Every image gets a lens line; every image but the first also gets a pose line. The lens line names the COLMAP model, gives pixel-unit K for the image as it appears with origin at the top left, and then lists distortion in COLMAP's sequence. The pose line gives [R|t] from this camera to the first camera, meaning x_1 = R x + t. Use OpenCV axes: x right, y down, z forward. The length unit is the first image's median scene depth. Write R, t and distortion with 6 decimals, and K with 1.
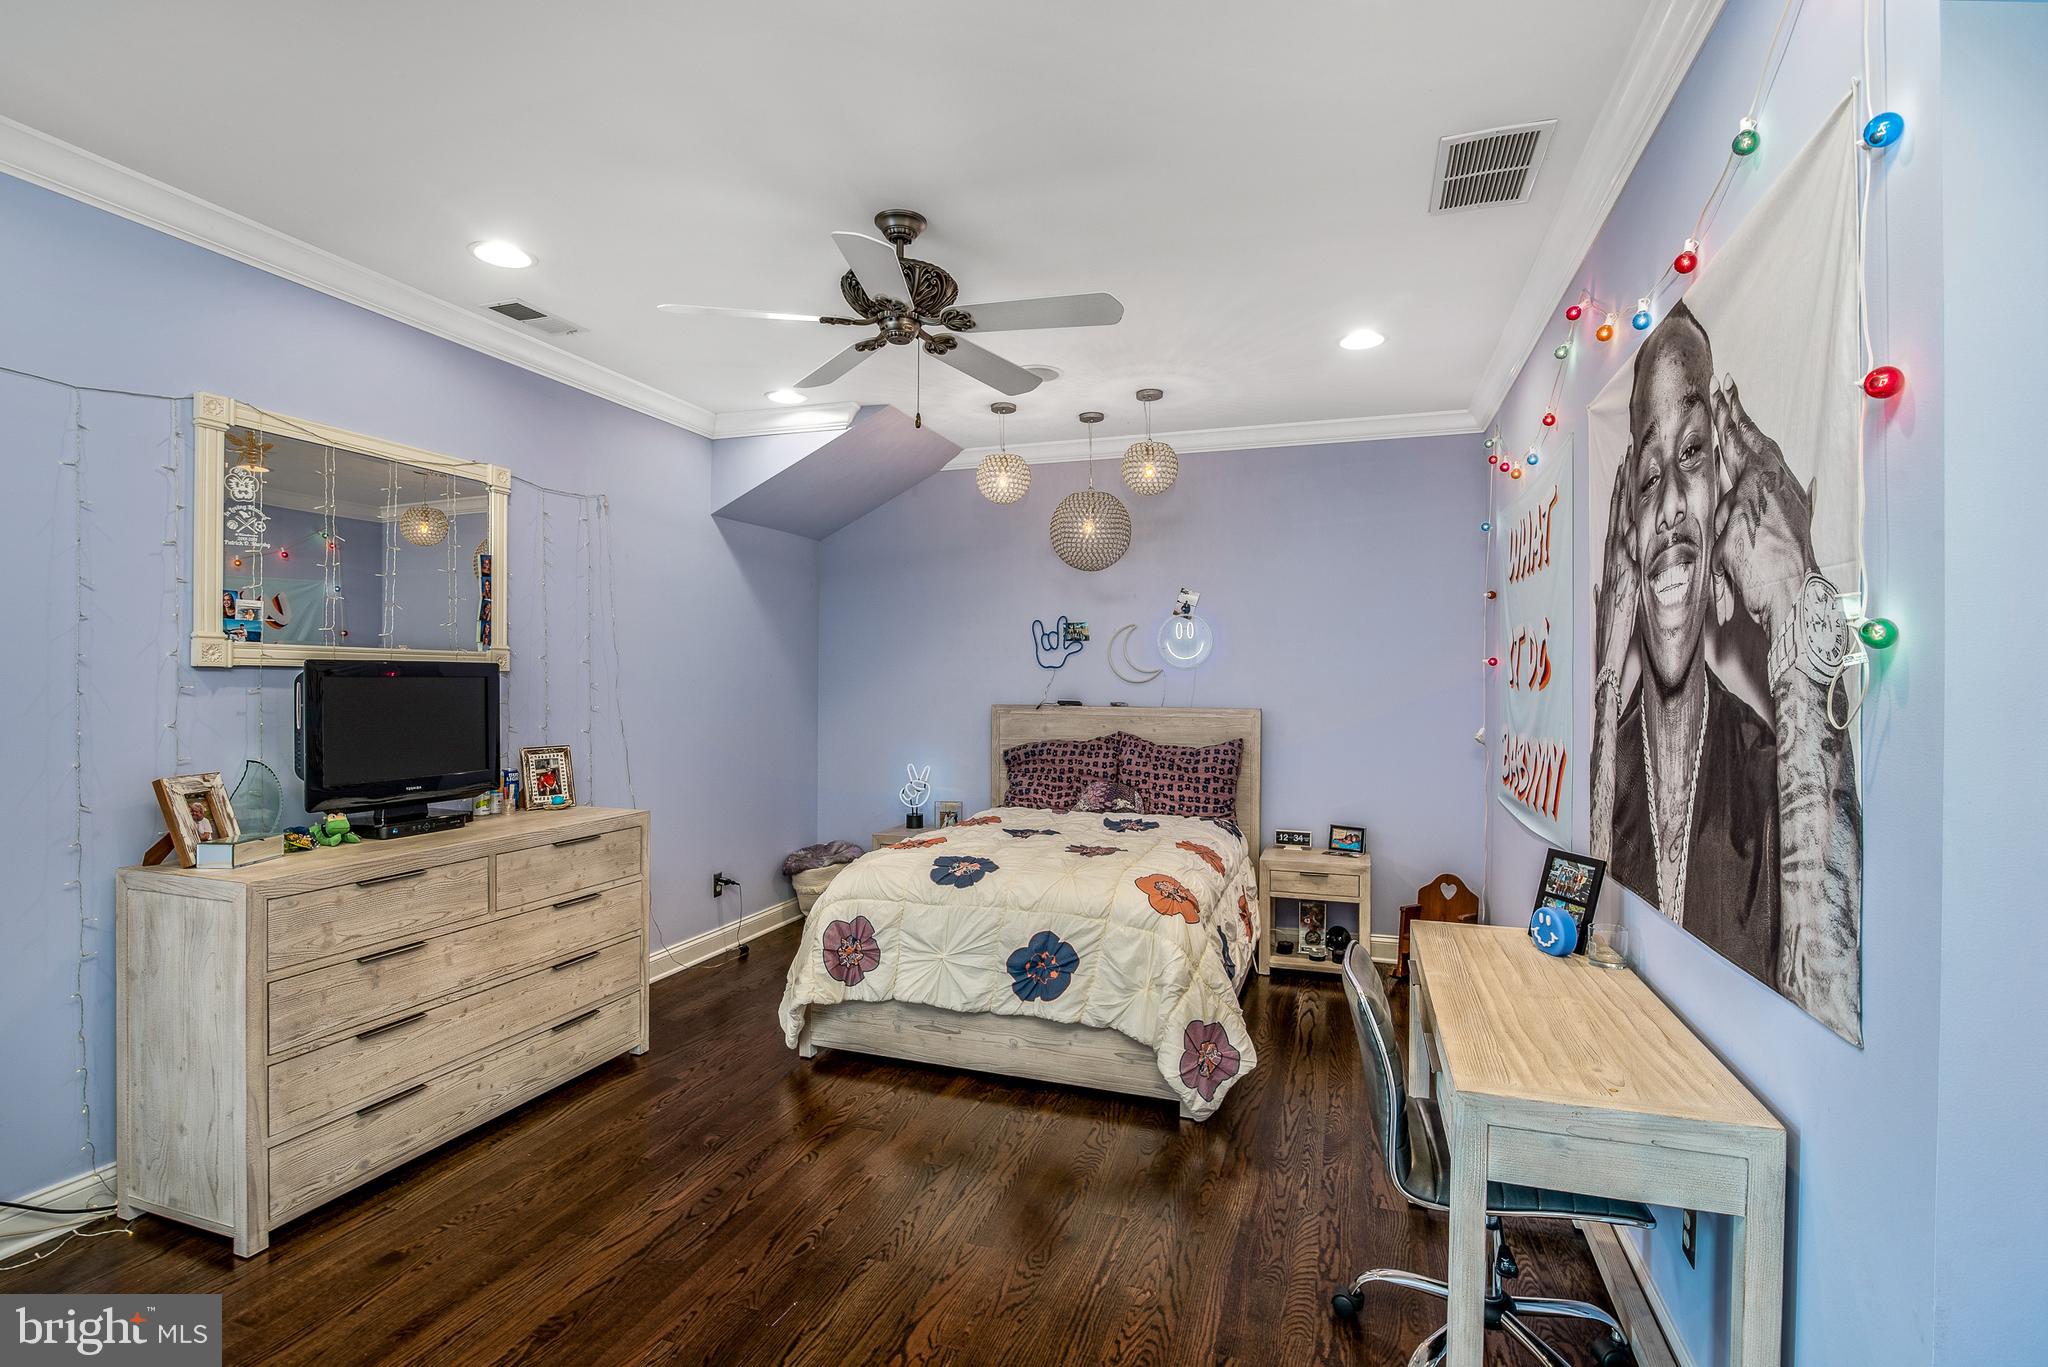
lens RADIAL K [[974.5, 0, 1024.0], [0, 974.5, 683.5], [0, 0, 1]] dist [-0.000028, -0.000005]
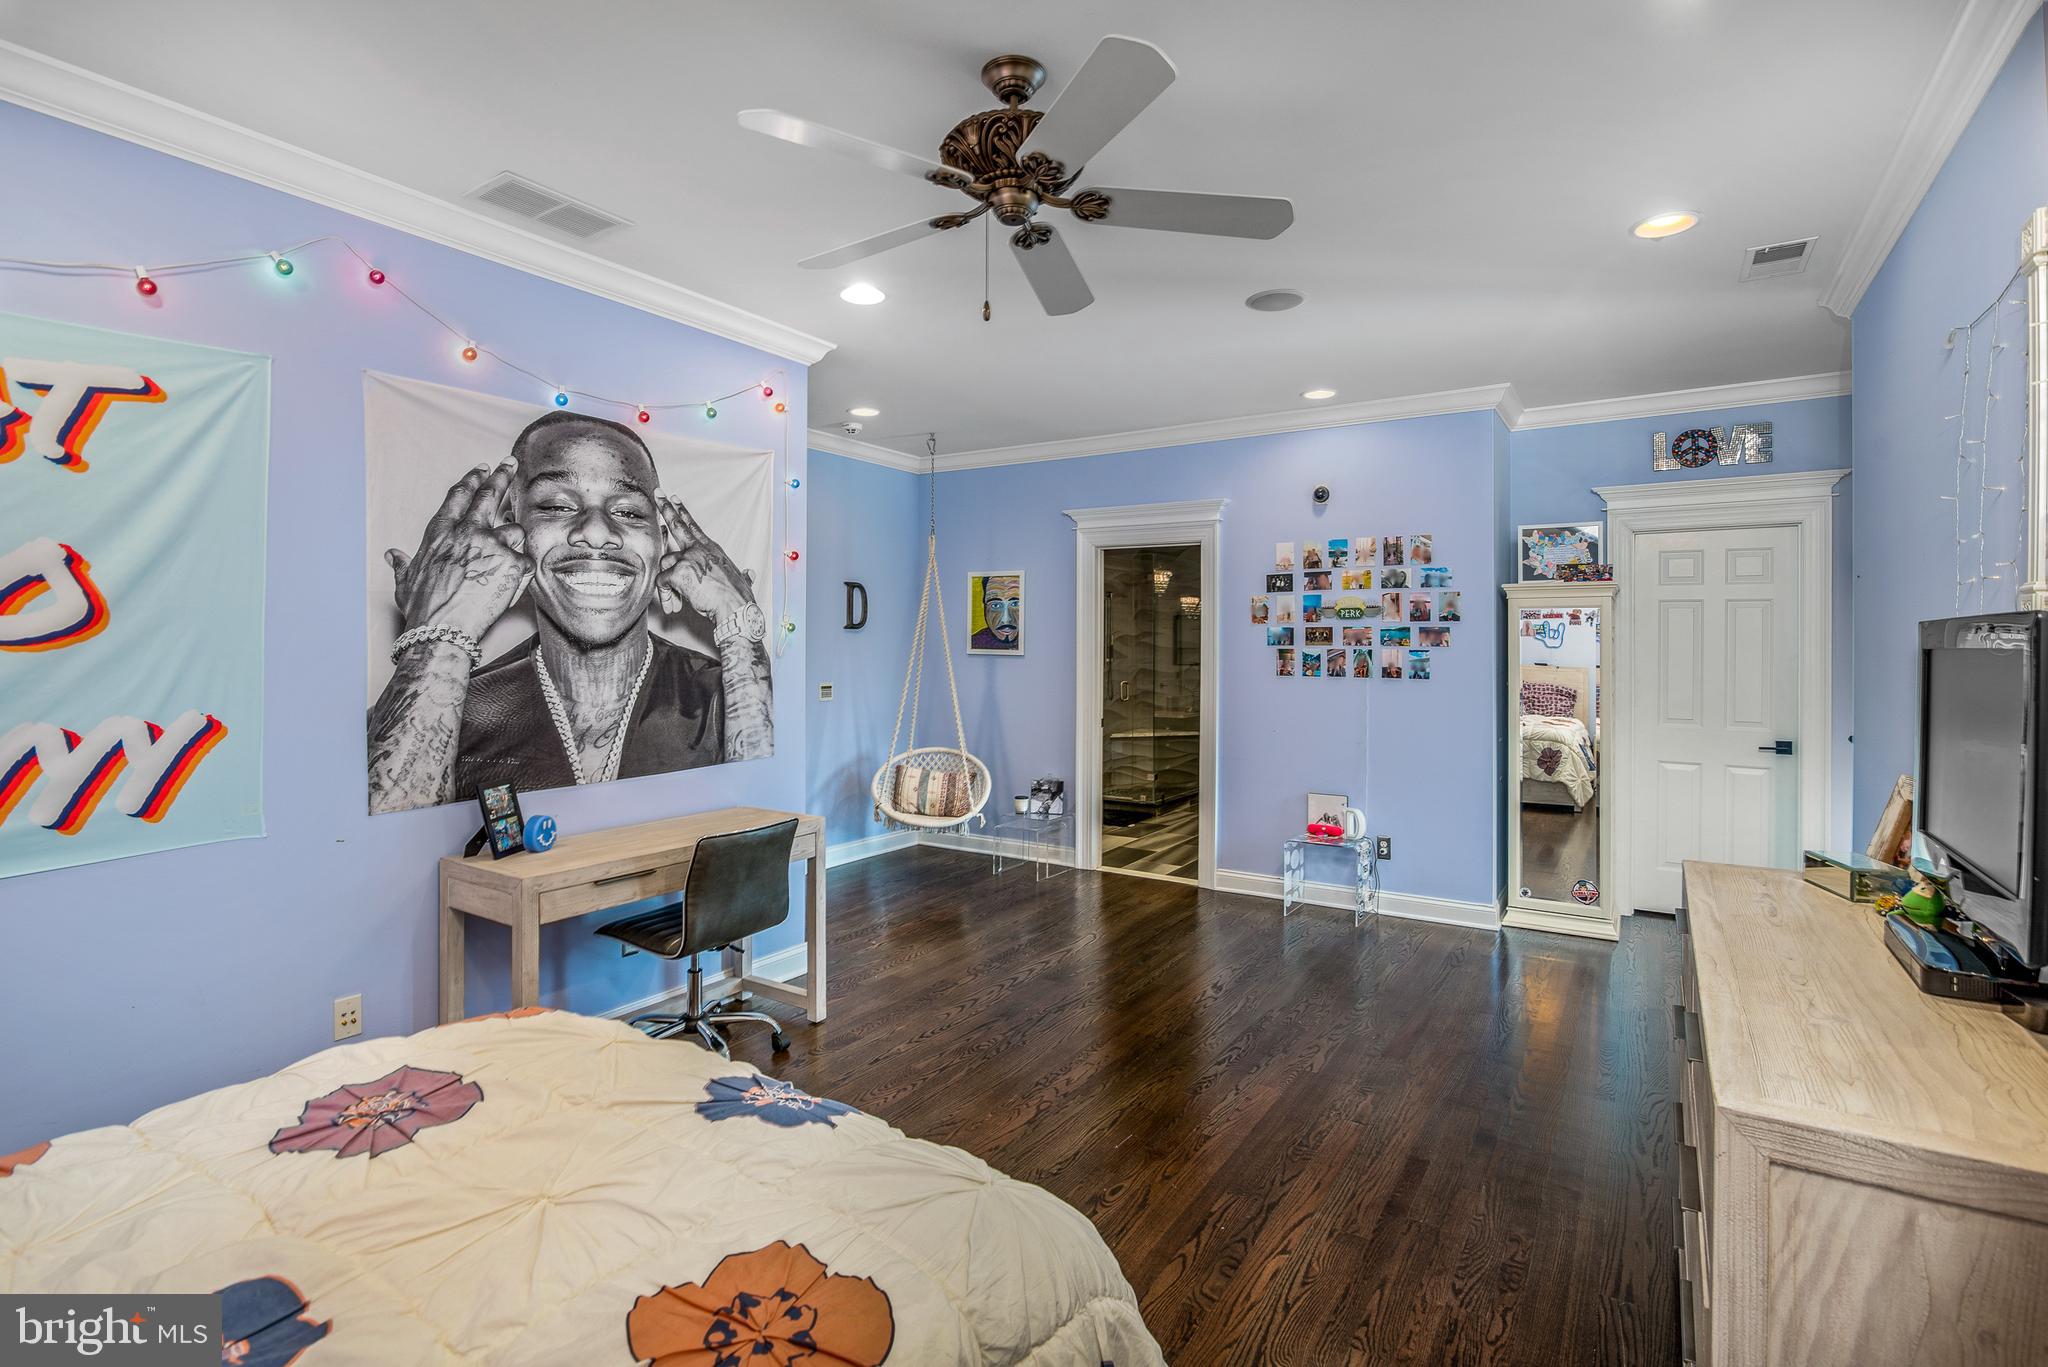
lens RADIAL K [[972.1, 0, 1027.6], [0, 972.1, 645.6], [0, 0, 1]] dist [-0.000507, -0.000060]
pose [[-0.968952, -0.009538, 0.247066, -0.513888], [-0.008448, 0.999949, 0.005472, -0.008843], [-0.247106, 0.003215, -0.968983, 2.692033]]
